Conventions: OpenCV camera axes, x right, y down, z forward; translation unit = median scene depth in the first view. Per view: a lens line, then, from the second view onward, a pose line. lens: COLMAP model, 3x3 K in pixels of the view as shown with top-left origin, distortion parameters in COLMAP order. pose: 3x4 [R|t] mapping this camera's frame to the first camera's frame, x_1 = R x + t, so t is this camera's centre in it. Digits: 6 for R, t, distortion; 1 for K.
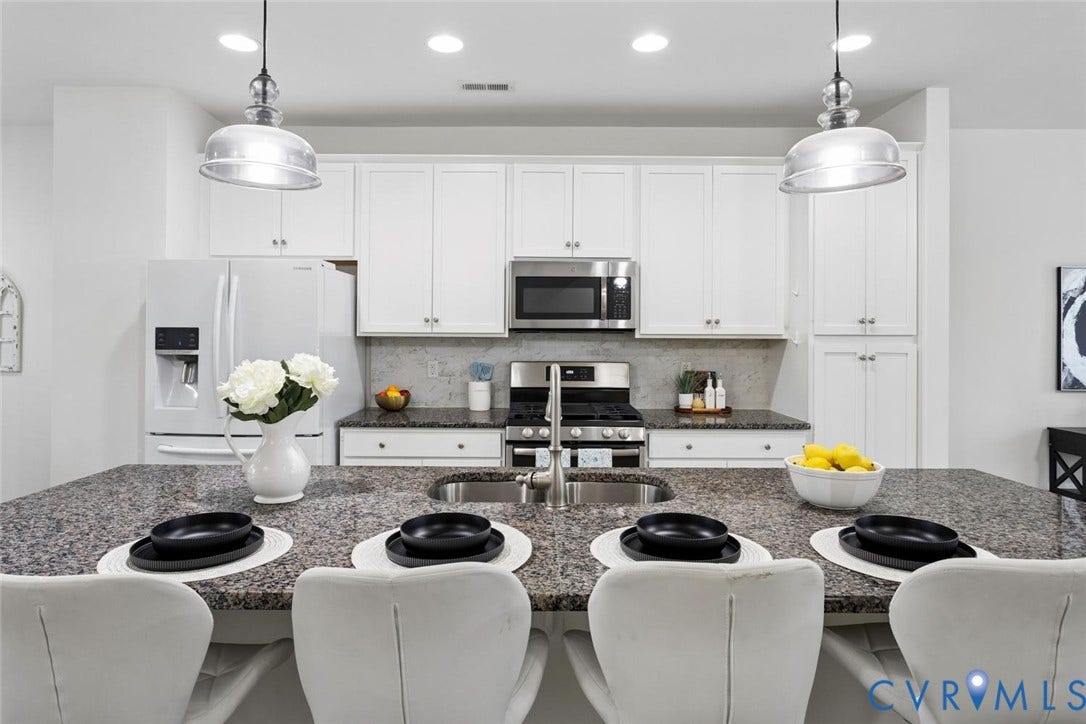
lens RADIAL K [[630.6, 0, 542.7], [0, 630.6, 339.1], [0, 0, 1]] dist [-0.014996, 0.000712]
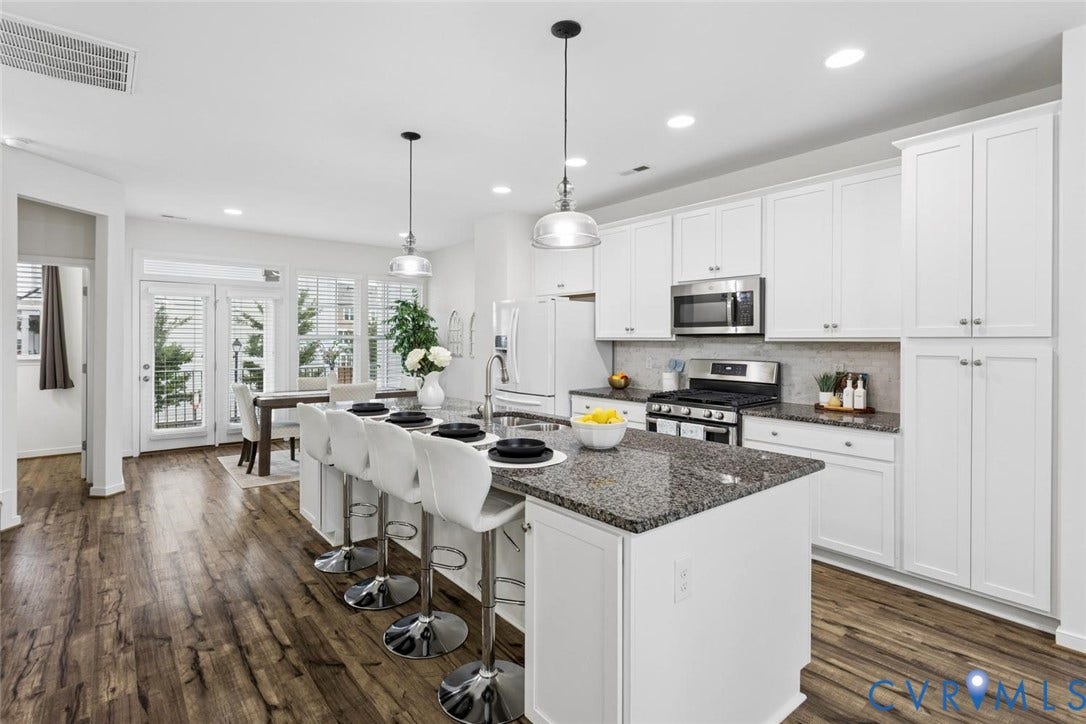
lens RADIAL K [[548.3, 0, 535.6], [0, 548.3, 348.5], [0, 0, 1]] dist [-0.002915, 0.000303]
pose [[0.624663, 0.009369, -0.780839, 0.694360], [-0.004102, 0.999954, 0.008716, 0.005008], [0.780884, -0.002242, 0.624672, 0.013259]]
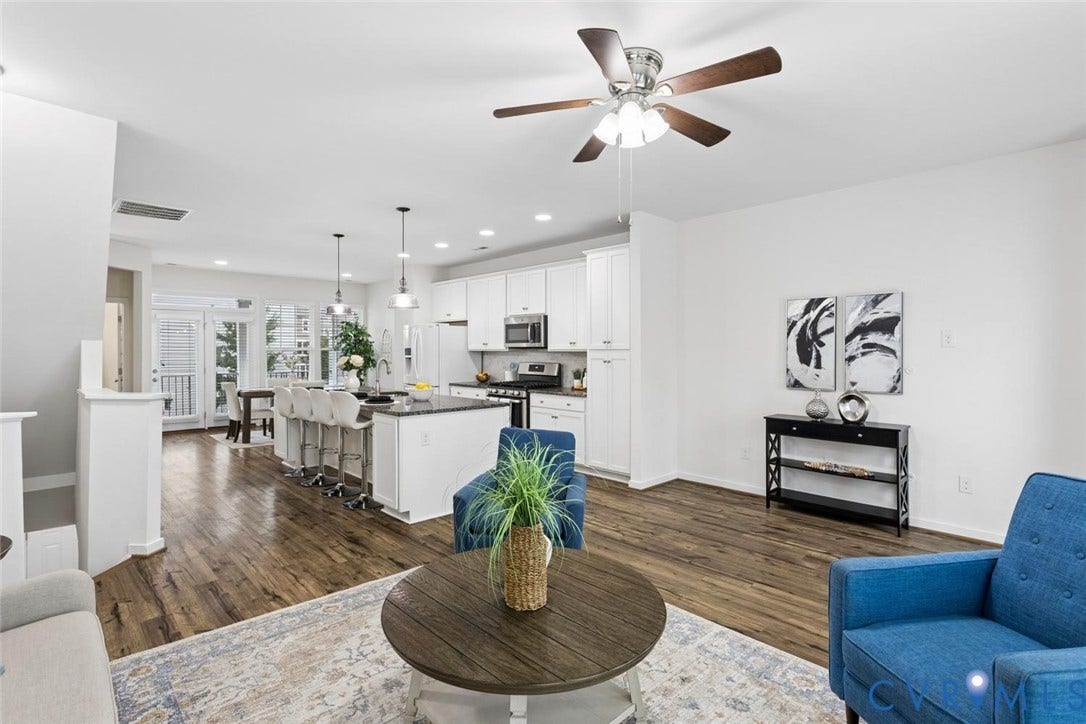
lens RADIAL K [[549.0, 0, 543.0], [0, 549.0, 362.0], [0, 0, 1]] dist [-0.001046, 0.000044]
pose [[0.680861, 0.011590, -0.732321, 1.486694], [0.000193, 0.999872, 0.016004, 0.004470], [0.732413, -0.011037, 0.680772, -0.254252]]
